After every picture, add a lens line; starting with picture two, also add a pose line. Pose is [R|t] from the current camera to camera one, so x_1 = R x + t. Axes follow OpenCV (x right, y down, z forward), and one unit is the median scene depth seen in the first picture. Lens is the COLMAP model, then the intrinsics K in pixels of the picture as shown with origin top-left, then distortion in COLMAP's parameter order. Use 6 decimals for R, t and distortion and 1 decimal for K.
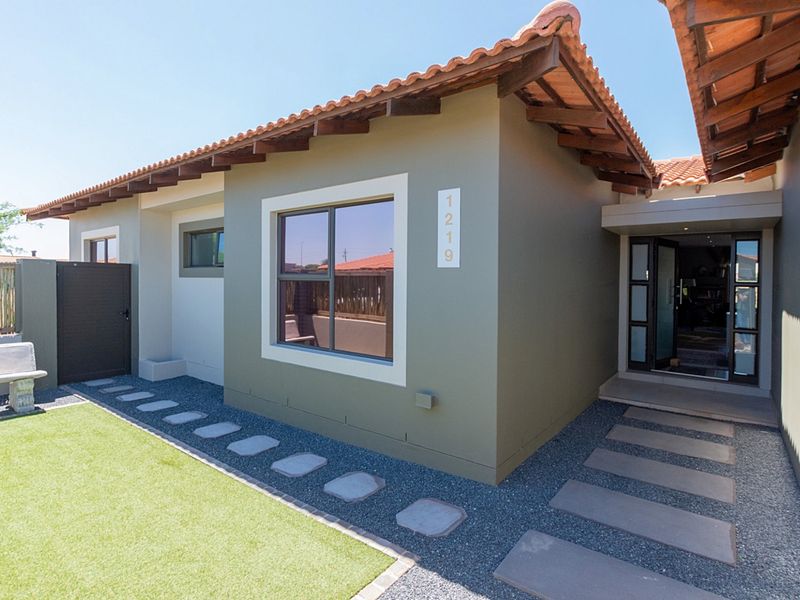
lens RADIAL K [[422.8, 0, 404.9], [0, 422.8, 286.4], [0, 0, 1]] dist [-0.006100, -0.001418]
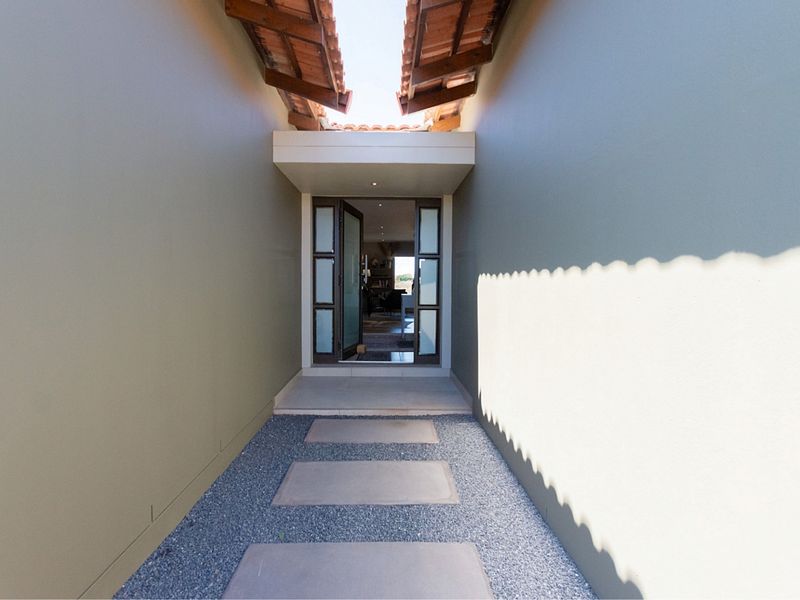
lens RADIAL K [[422.8, 0, 404.9], [0, 422.8, 286.4], [0, 0, 1]] dist [-0.006100, -0.001418]
pose [[0.768282, -0.015591, 0.639922, 0.159492], [0.010671, 0.999876, 0.011549, 0.043638], [-0.640023, -0.002044, 0.768353, 0.286565]]
